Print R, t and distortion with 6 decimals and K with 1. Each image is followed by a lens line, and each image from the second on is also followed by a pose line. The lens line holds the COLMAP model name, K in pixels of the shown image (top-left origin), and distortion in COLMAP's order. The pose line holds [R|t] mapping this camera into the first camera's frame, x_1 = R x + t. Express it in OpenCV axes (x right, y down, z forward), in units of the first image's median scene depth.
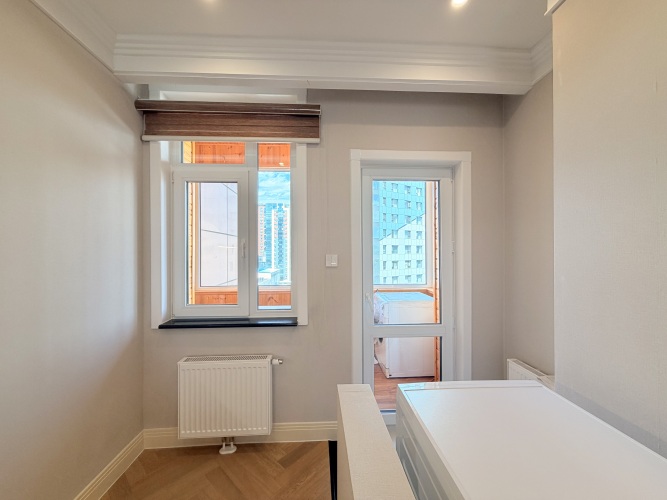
lens RADIAL K [[265.0, 0, 332.8], [0, 265.0, 249.8], [0, 0, 1]] dist [0.000886, 0.001074]
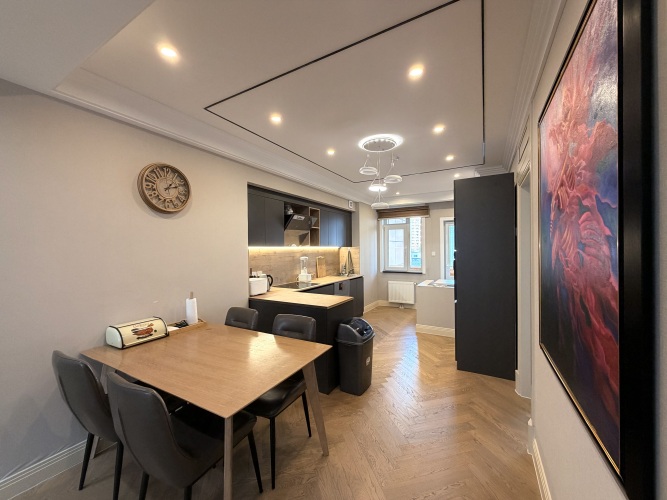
lens RADIAL K [[265.0, 0, 335.2], [0, 265.0, 250.1], [0, 0, 1]] dist [0.000886, 0.001074]
pose [[0.844307, -0.005038, -0.535836, 0.722447], [0.006347, 0.999980, 0.000600, -0.015716], [0.535822, -0.003908, 0.844322, -2.353797]]
